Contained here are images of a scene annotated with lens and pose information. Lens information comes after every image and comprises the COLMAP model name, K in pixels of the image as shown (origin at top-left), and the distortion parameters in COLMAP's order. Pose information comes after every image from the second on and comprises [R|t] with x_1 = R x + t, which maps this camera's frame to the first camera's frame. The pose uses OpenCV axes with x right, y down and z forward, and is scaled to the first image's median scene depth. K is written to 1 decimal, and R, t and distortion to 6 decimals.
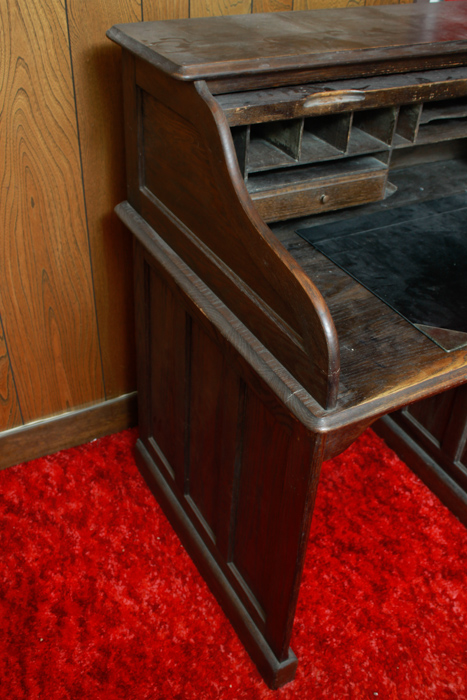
lens RADIAL K [[680.0, 0, 235.1], [0, 680.0, 346.4], [0, 0, 1]] dist [-0.073401, 0.000000]
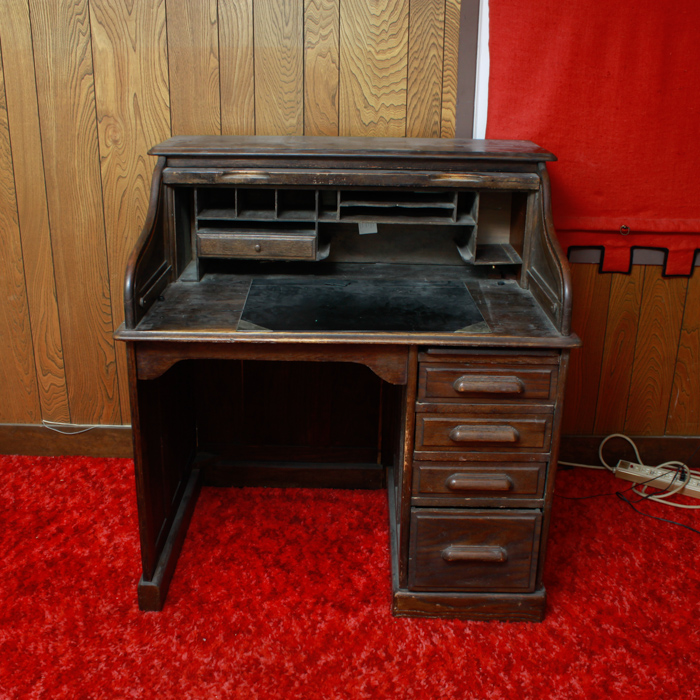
lens RADIAL K [[832.8, 0, 338.6], [0, 832.8, 364.2], [0, 0, 1]] dist [-0.138424, 0.000000]
pose [[0.869328, 0.152578, -0.470095, 1.097514], [-0.282721, 0.933683, -0.219782, 0.333339], [0.405386, 0.323969, 0.854814, -0.329368]]
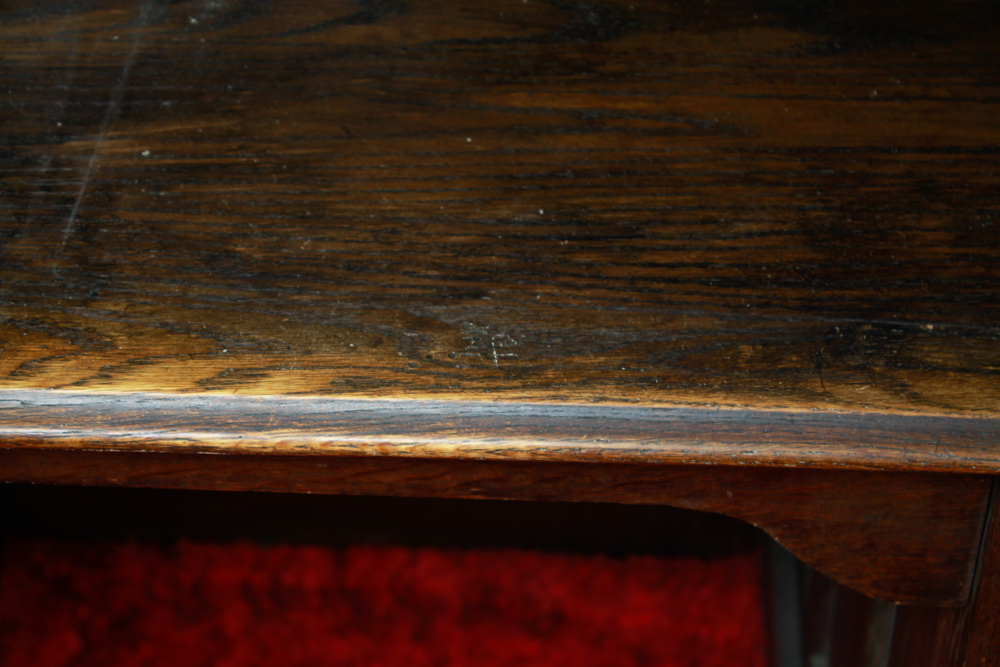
lens RADIAL K [[2306.0, 0, 500.5], [0, 2306.0, 333.8], [0, 0, 1]] dist [0.058798, 0.000000]
pose [[0.860797, 0.305321, -0.407196, 0.664188], [-0.288316, 0.951847, 0.104218, -0.105147], [0.419408, 0.027690, 0.907375, 0.249589]]
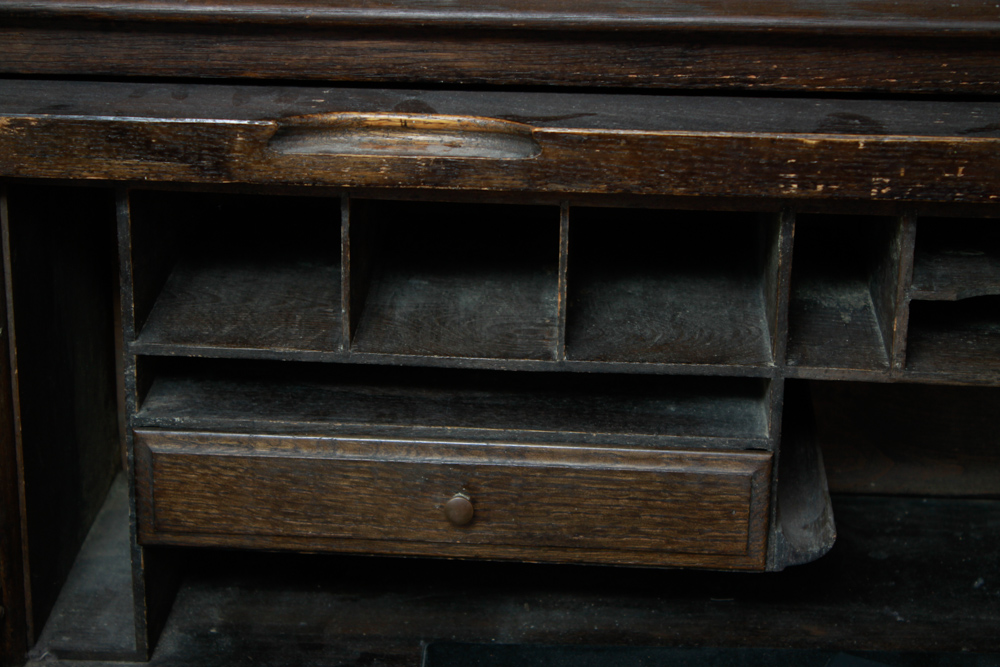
lens RADIAL K [[2306.0, 0, 500.6], [0, 2306.0, 334.3], [0, 0, 1]] dist [0.058798, 0.000000]
pose [[0.852473, 0.159465, -0.497856, 0.567946], [-0.297327, 0.931205, -0.210842, -0.091333], [0.429984, 0.327763, 0.841240, 0.212701]]
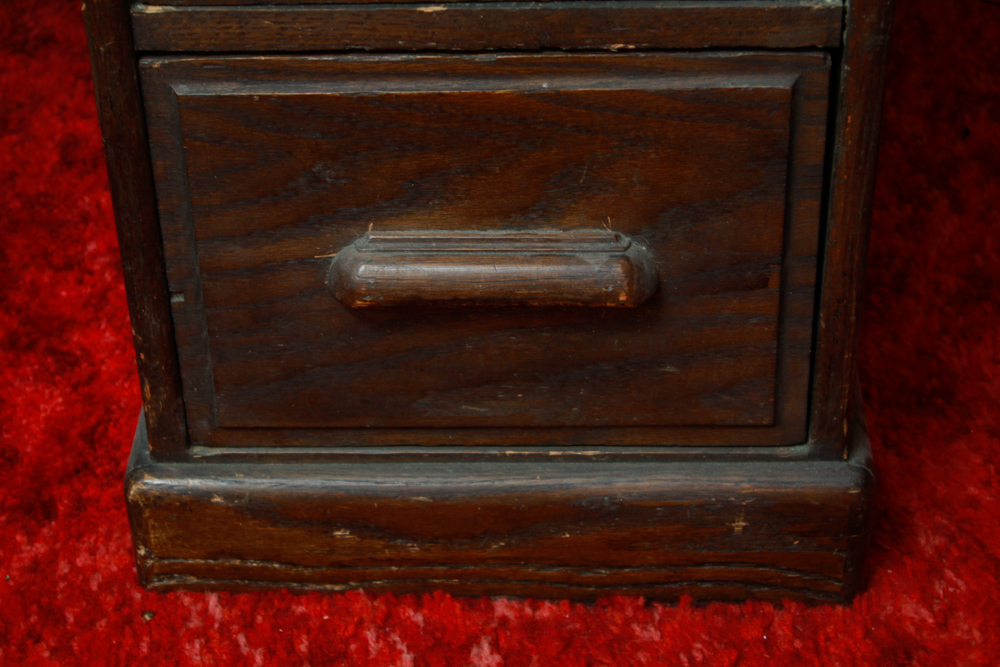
lens RADIAL K [[2183.0, 0, 492.2], [0, 2183.0, 331.6], [0, 0, 1]] dist [-0.000068, 0.000000]
pose [[0.875280, 0.252650, -0.412374, 0.980650], [-0.250984, 0.966178, 0.059227, 0.219106], [0.413391, 0.051659, 0.909087, 0.488166]]
